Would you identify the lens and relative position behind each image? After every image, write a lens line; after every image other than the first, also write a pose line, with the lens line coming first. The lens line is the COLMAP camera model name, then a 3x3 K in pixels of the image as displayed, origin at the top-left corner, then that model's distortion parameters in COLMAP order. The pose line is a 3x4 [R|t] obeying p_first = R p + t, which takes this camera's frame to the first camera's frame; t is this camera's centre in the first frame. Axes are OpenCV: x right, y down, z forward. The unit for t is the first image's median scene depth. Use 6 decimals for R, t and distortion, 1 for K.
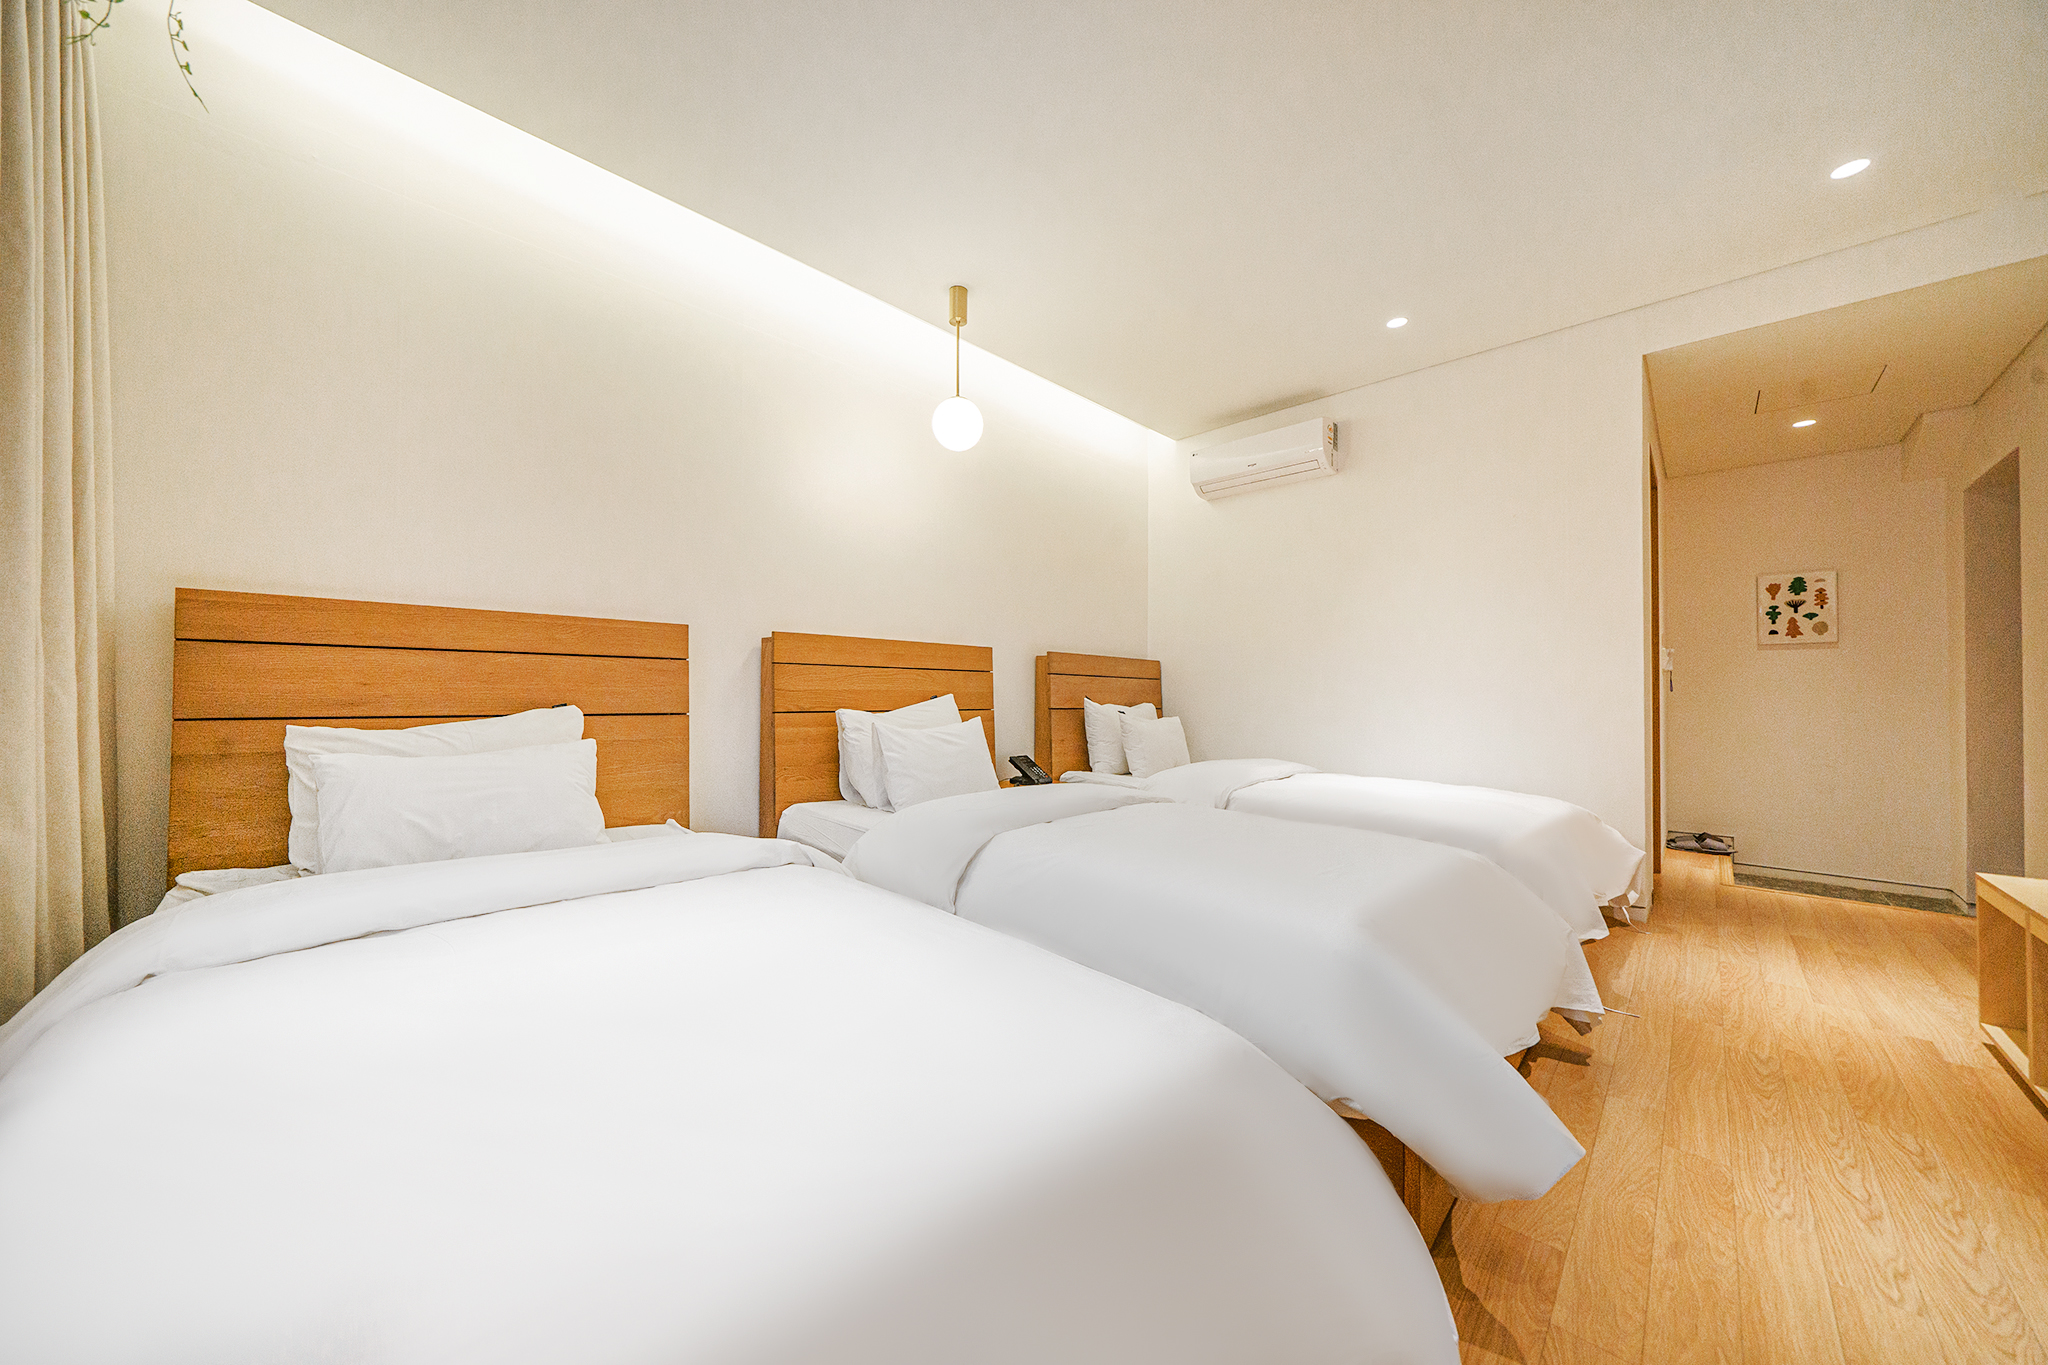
lens RADIAL K [[719.1, 0, 1009.6], [0, 719.1, 686.7], [0, 0, 1]] dist [-0.000275, -0.000042]
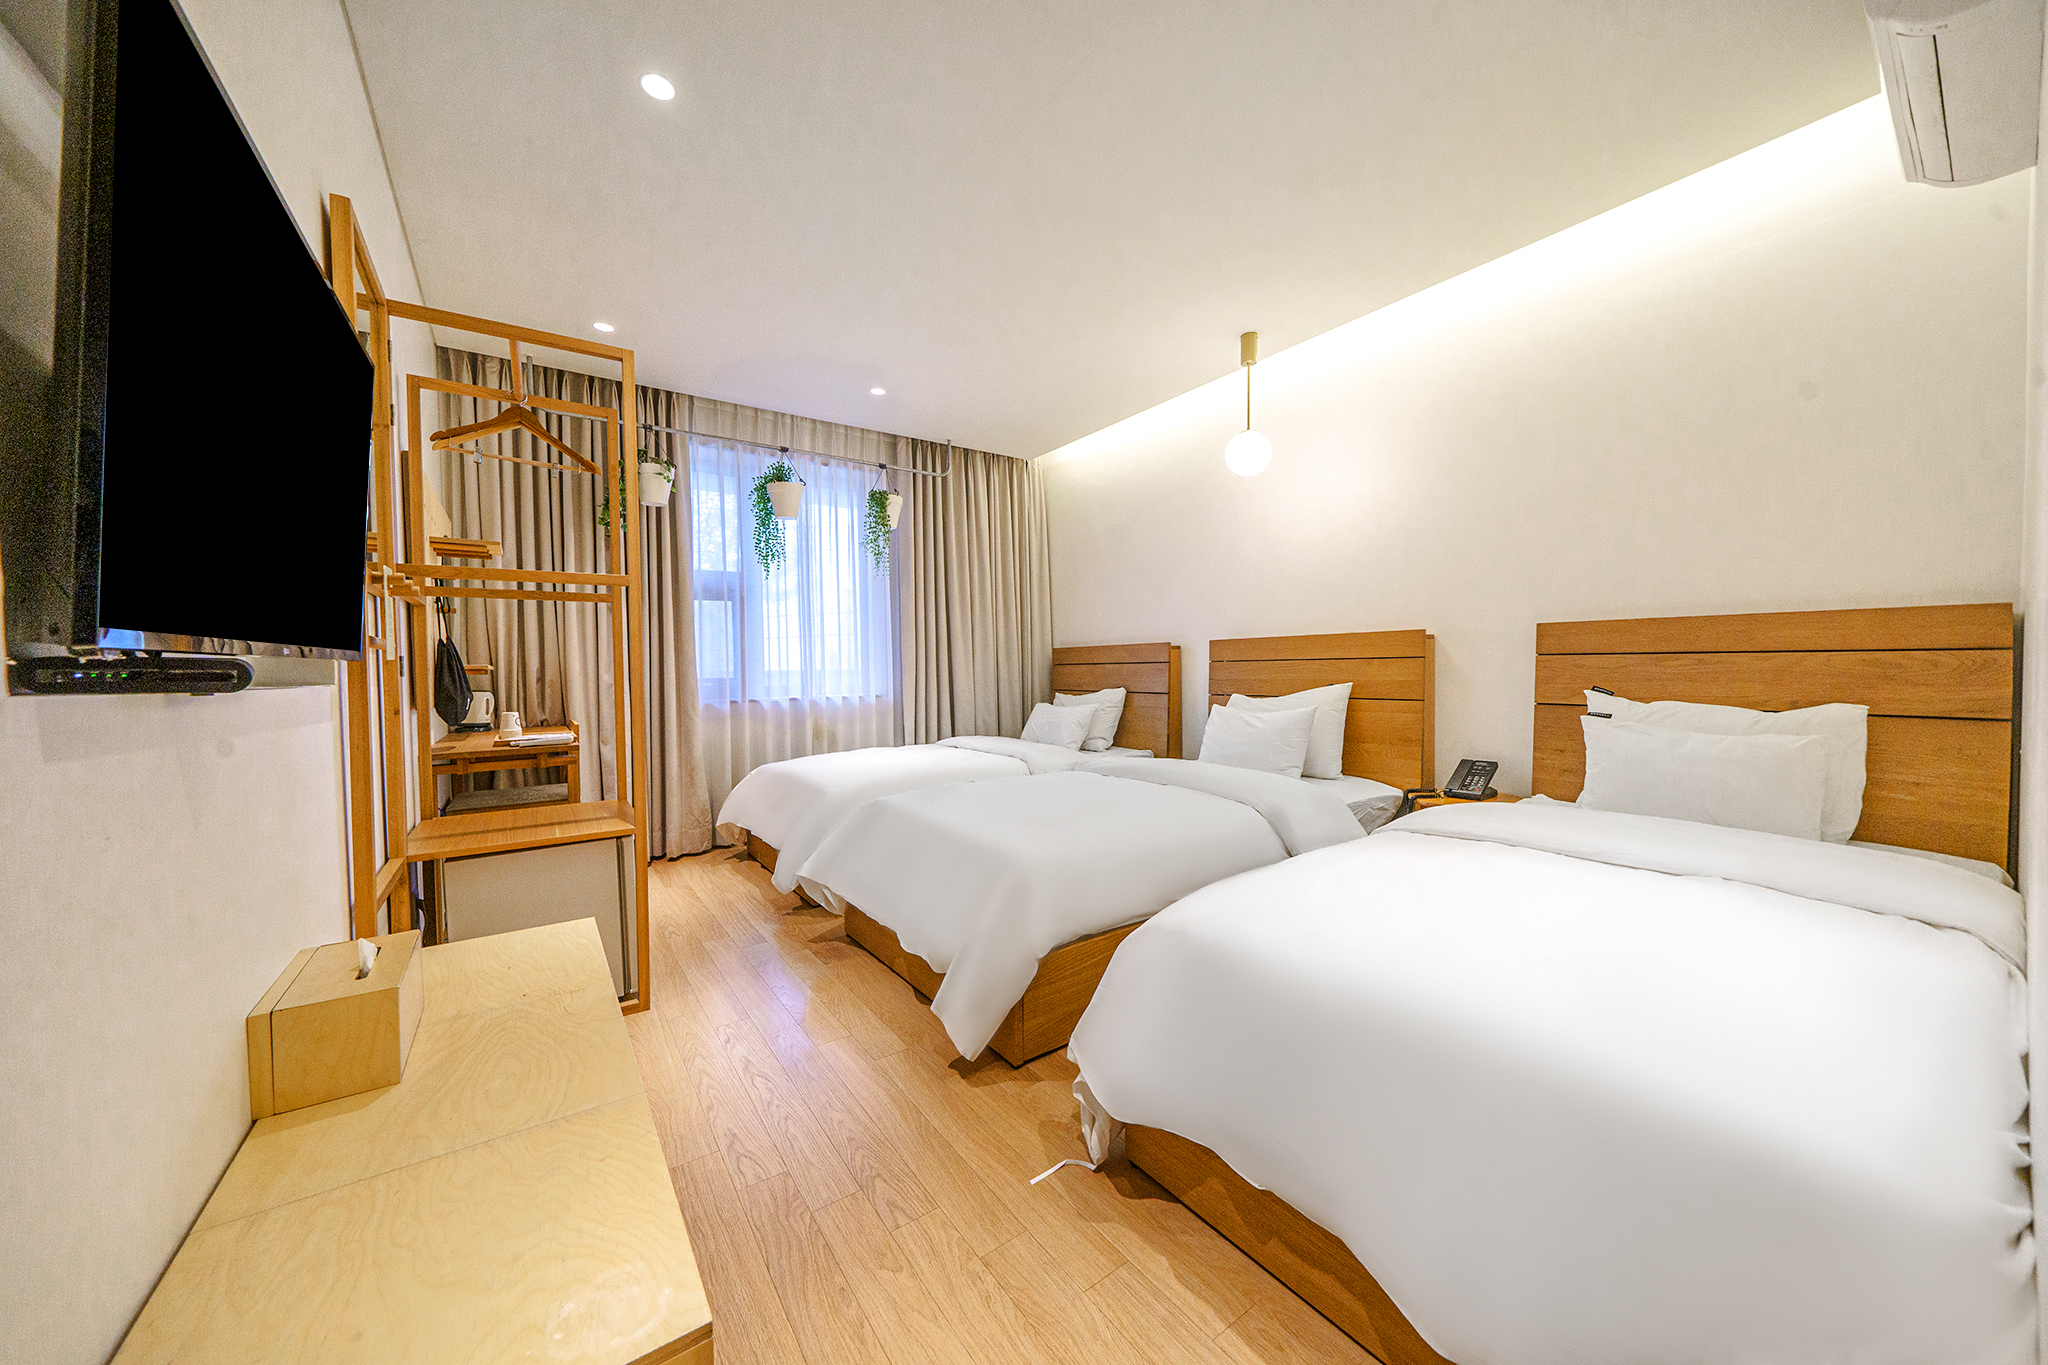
lens RADIAL K [[688.5, 0, 1020.2], [0, 688.5, 666.4], [0, 0, 1]] dist [-0.000596, -0.000027]
pose [[-0.183426, -0.002197, -0.983031, 1.133334], [0.030117, 0.999516, -0.007853, -0.022970], [0.982572, -0.031047, -0.183271, 0.836137]]
